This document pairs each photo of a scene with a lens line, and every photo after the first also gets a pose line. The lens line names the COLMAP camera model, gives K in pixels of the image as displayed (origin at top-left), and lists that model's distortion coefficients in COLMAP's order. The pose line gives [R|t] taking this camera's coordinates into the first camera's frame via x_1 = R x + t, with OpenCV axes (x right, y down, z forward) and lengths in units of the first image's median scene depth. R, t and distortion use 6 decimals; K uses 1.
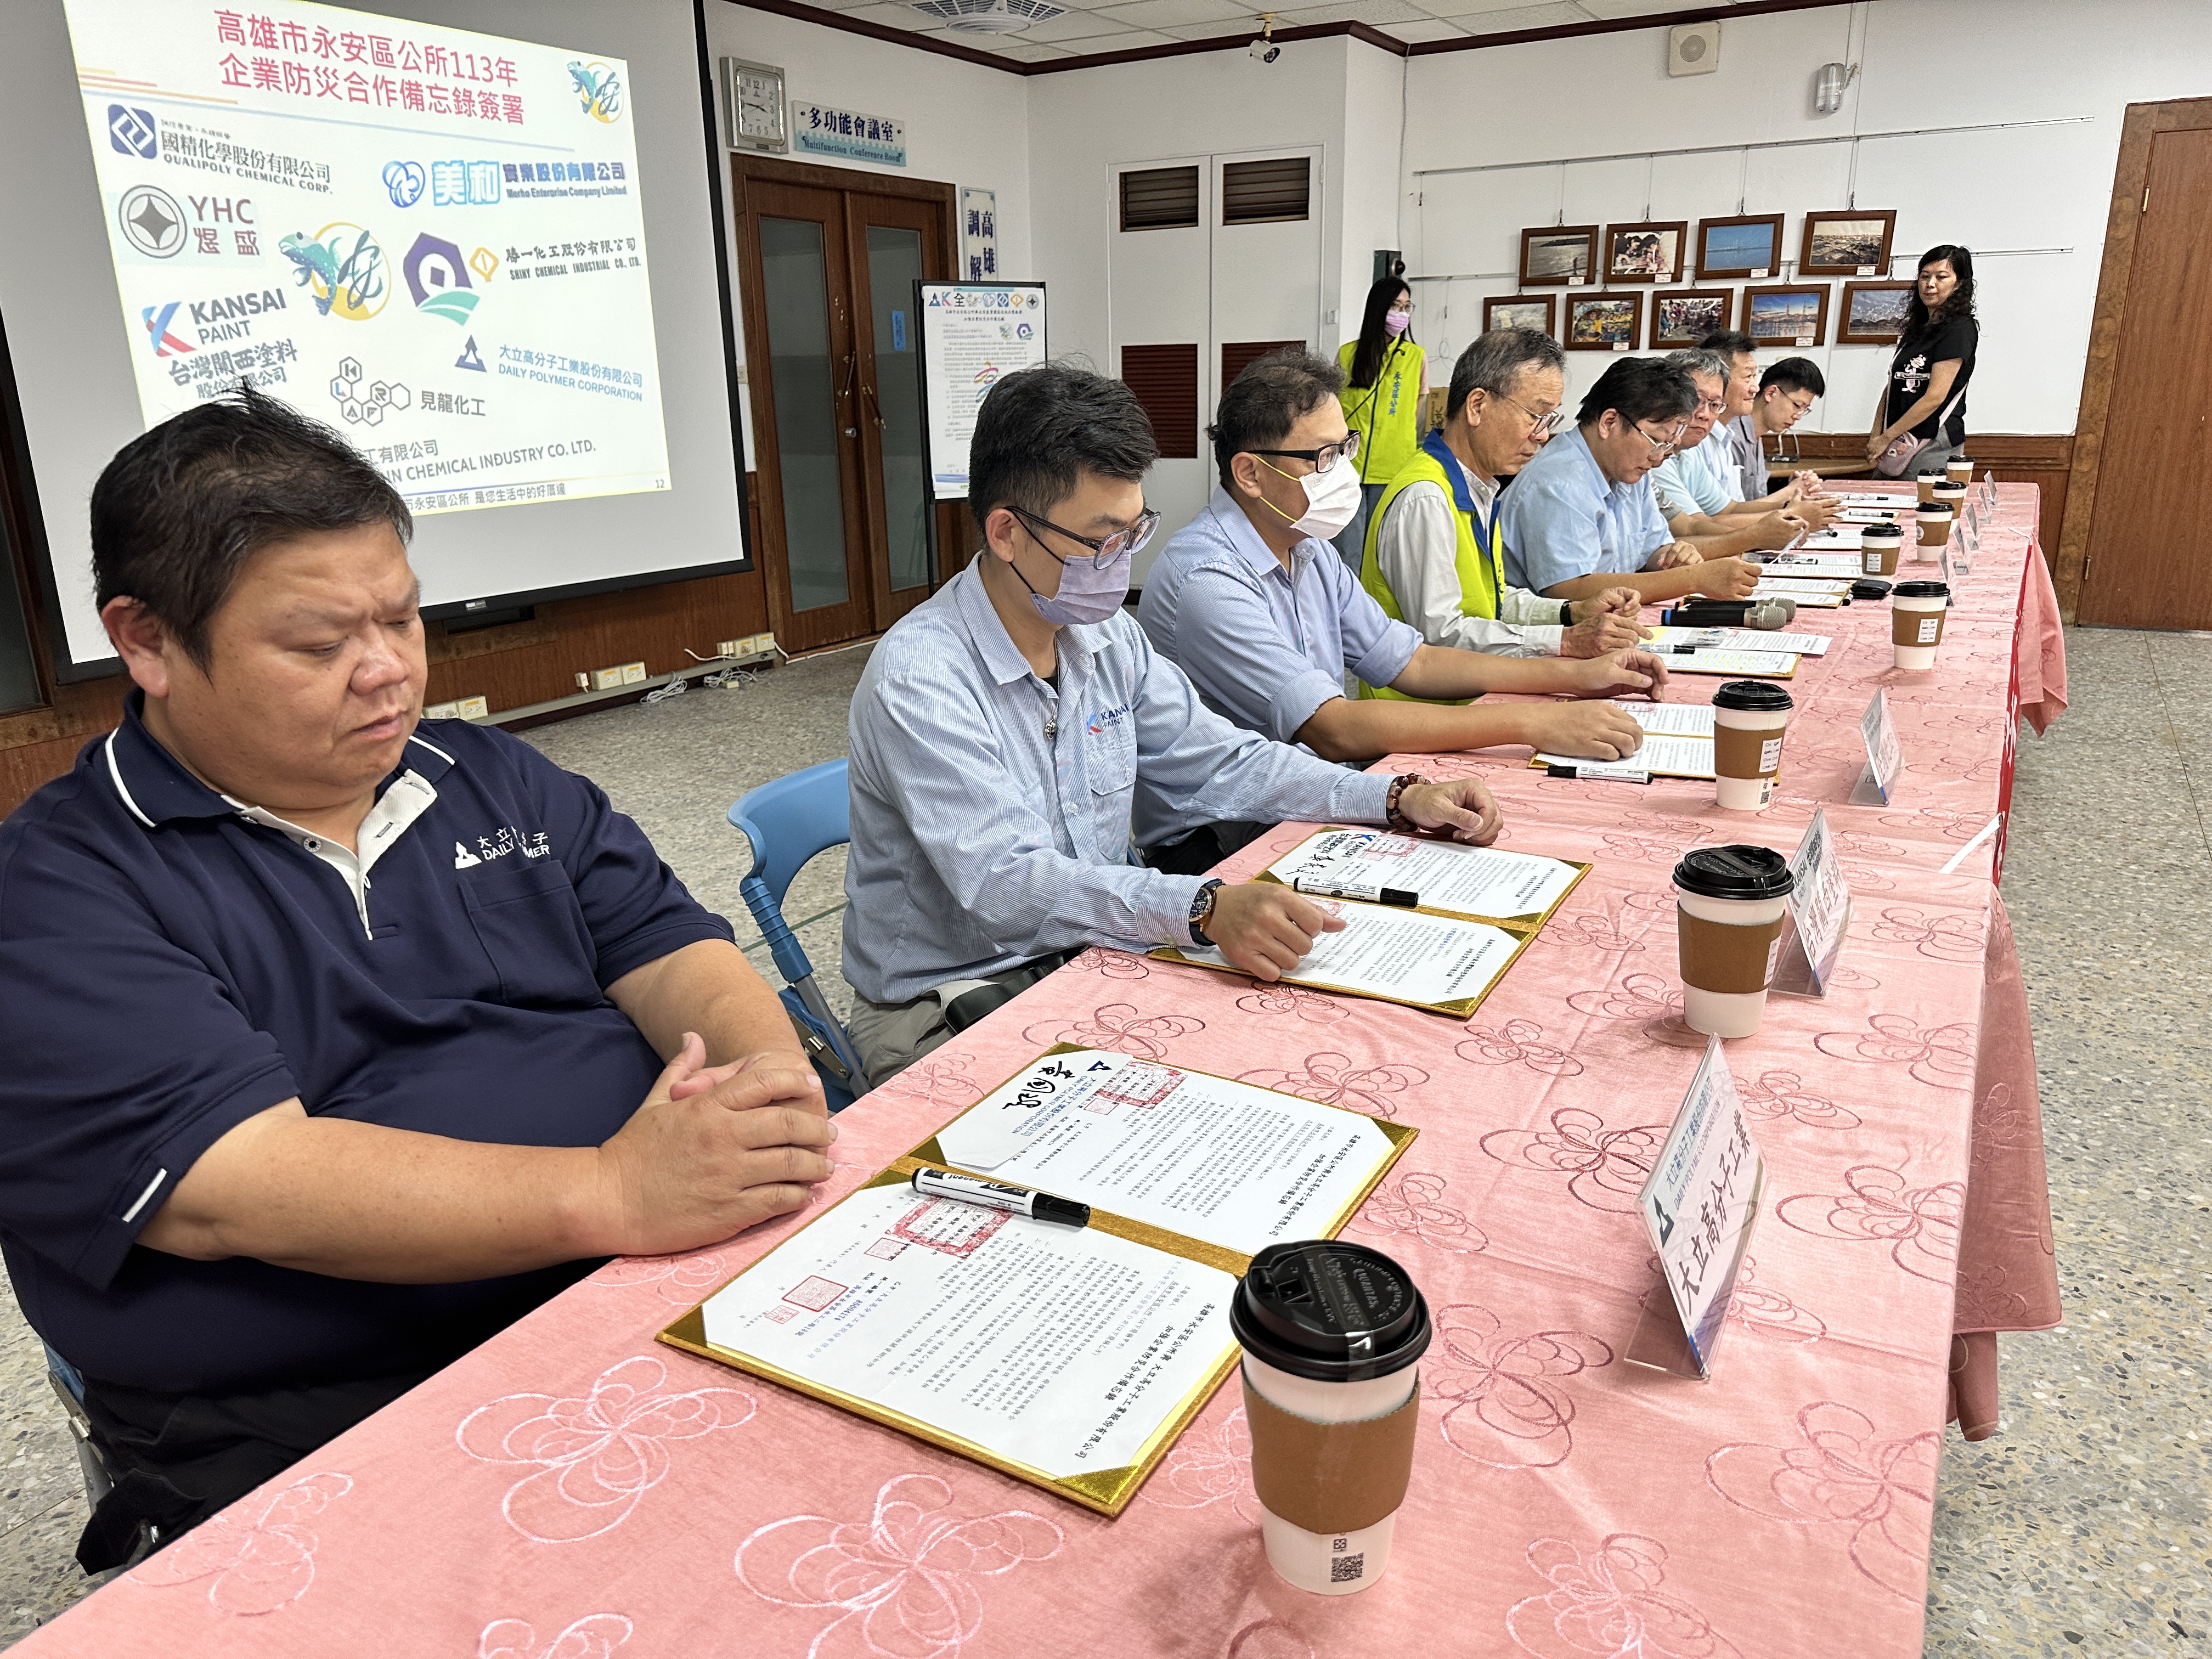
lens RADIAL K [[1573.6, 0, 1103.5], [0, 1573.6, 841.4], [0, 0, 1]] dist [0.006574, -0.008160]
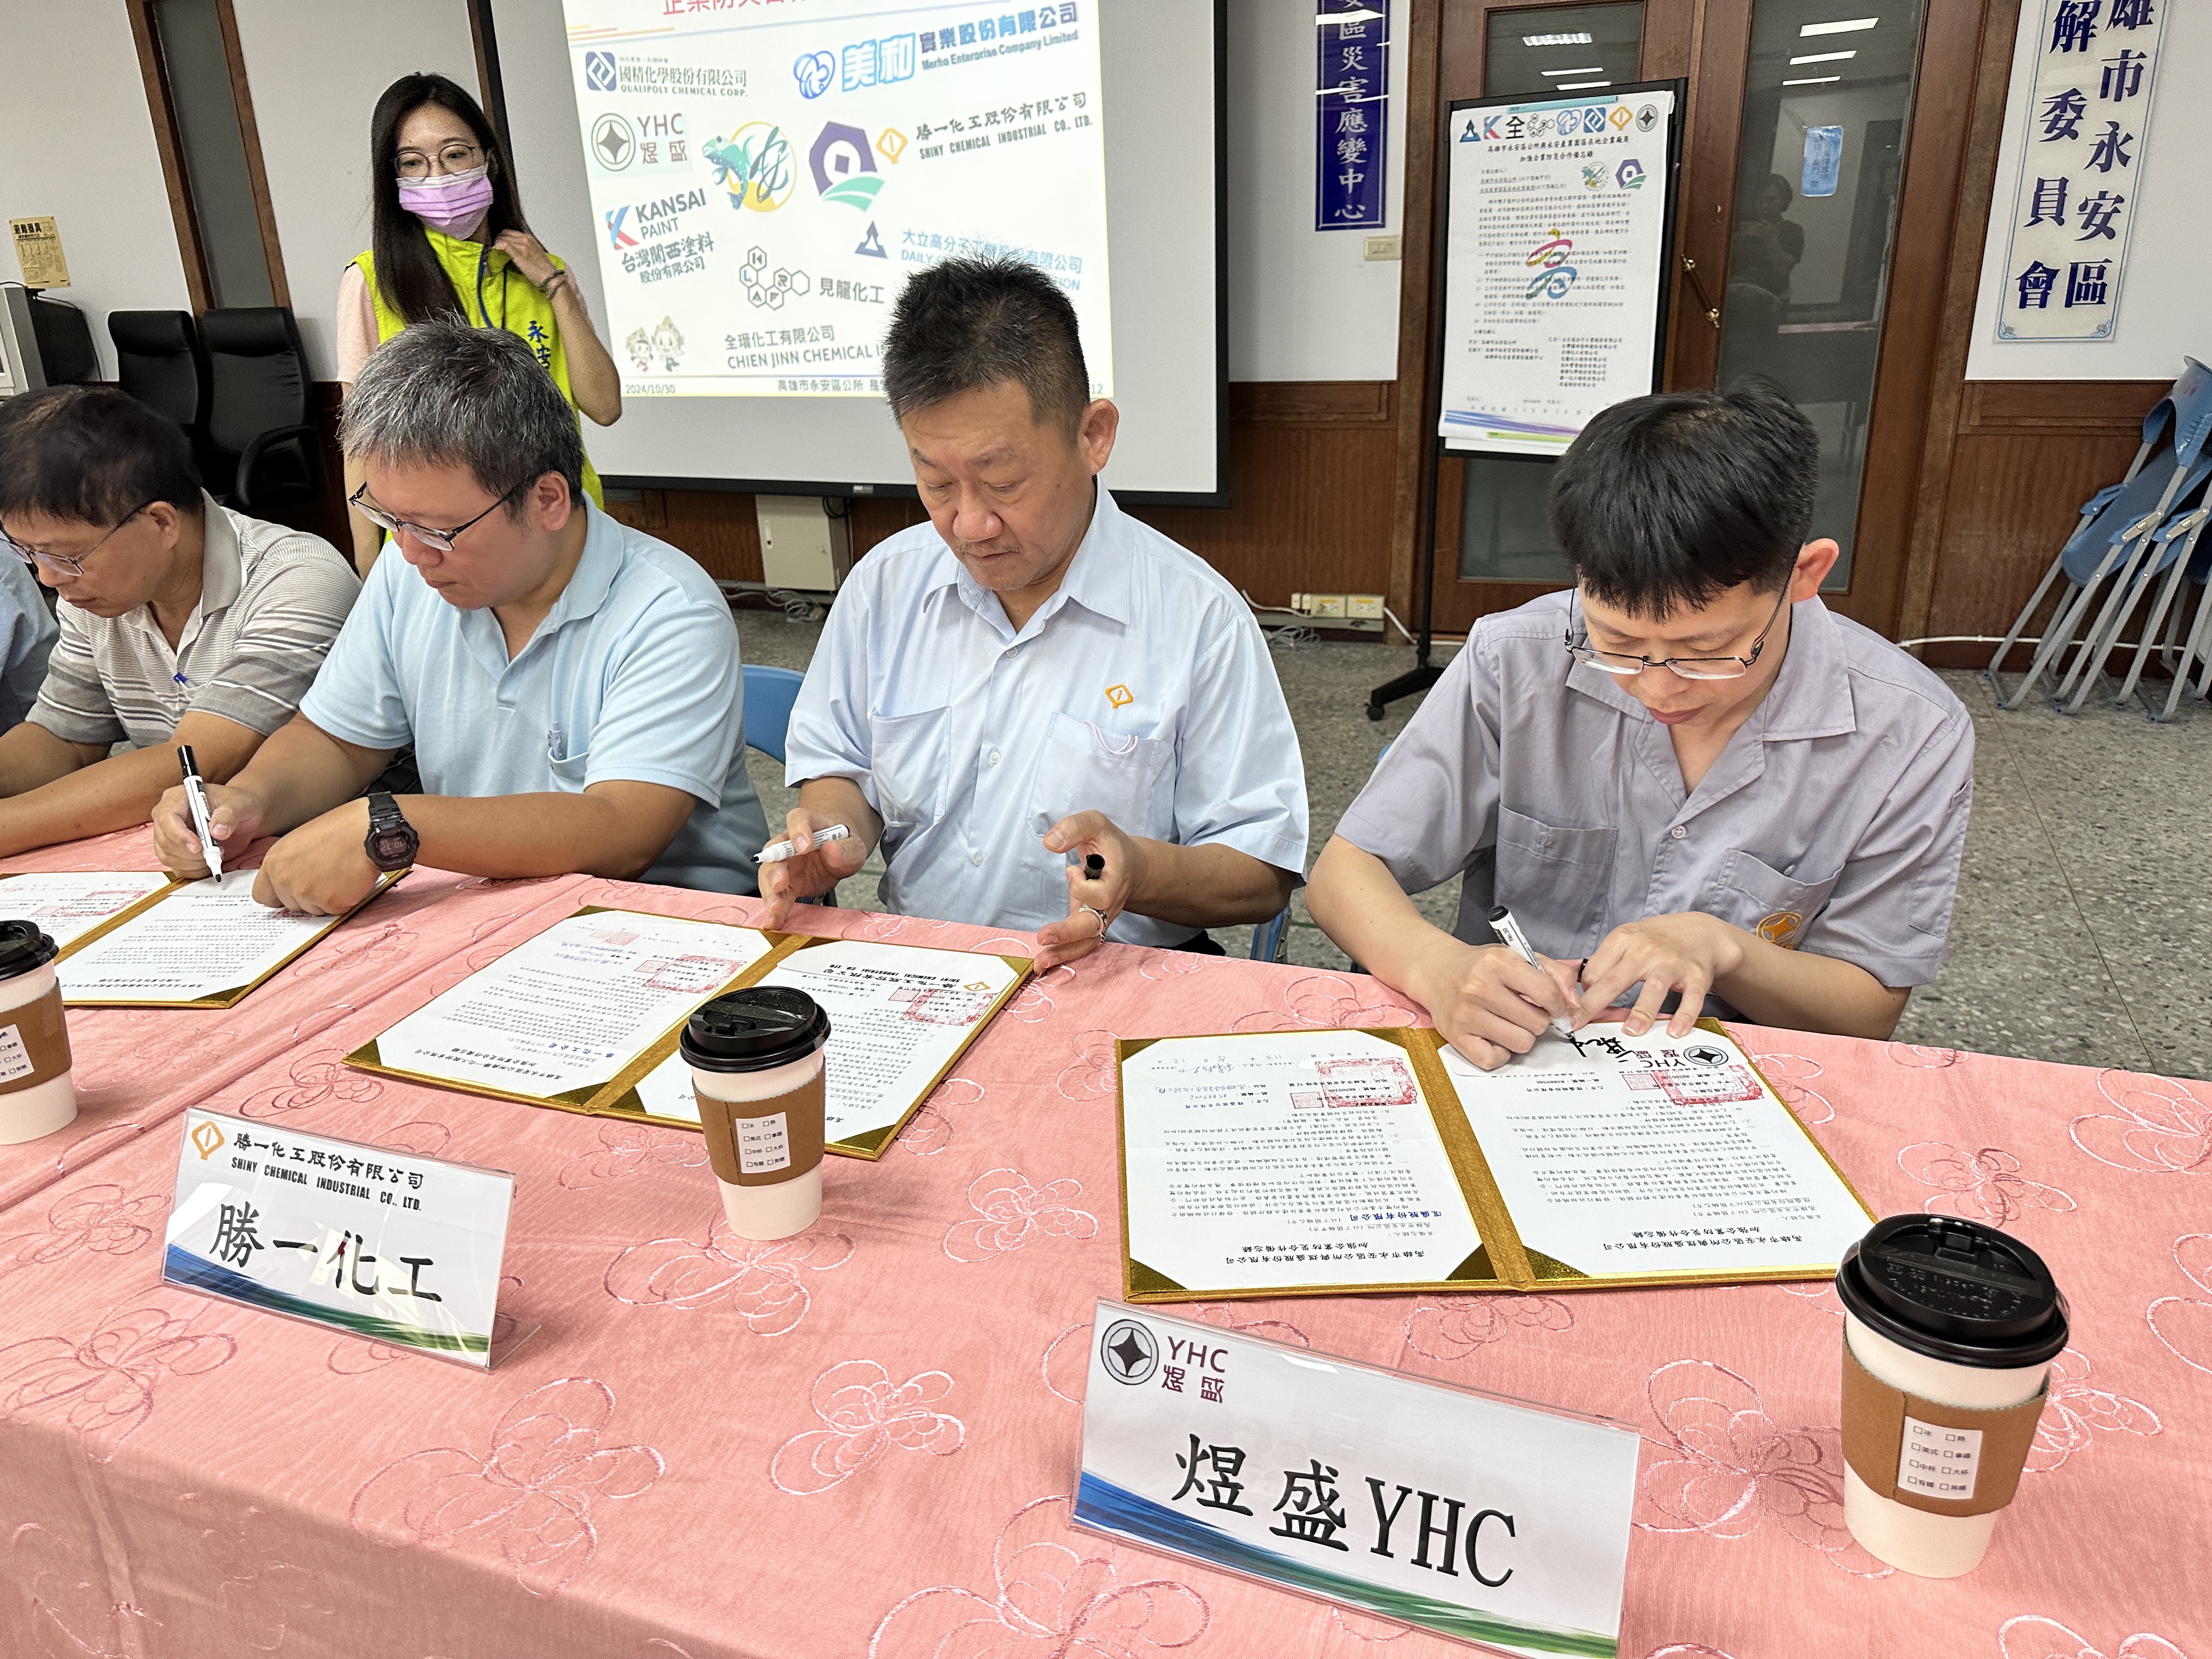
lens RADIAL K [[1573.6, 0, 1106.2], [0, 1573.6, 819.7], [0, 0, 1]] dist [0.006574, -0.008160]
pose [[0.166659, 0.346612, -0.923084, 0.710988], [-0.257695, 0.918951, 0.298534, -0.320976], [0.951745, 0.188121, 0.242472, 1.009759]]
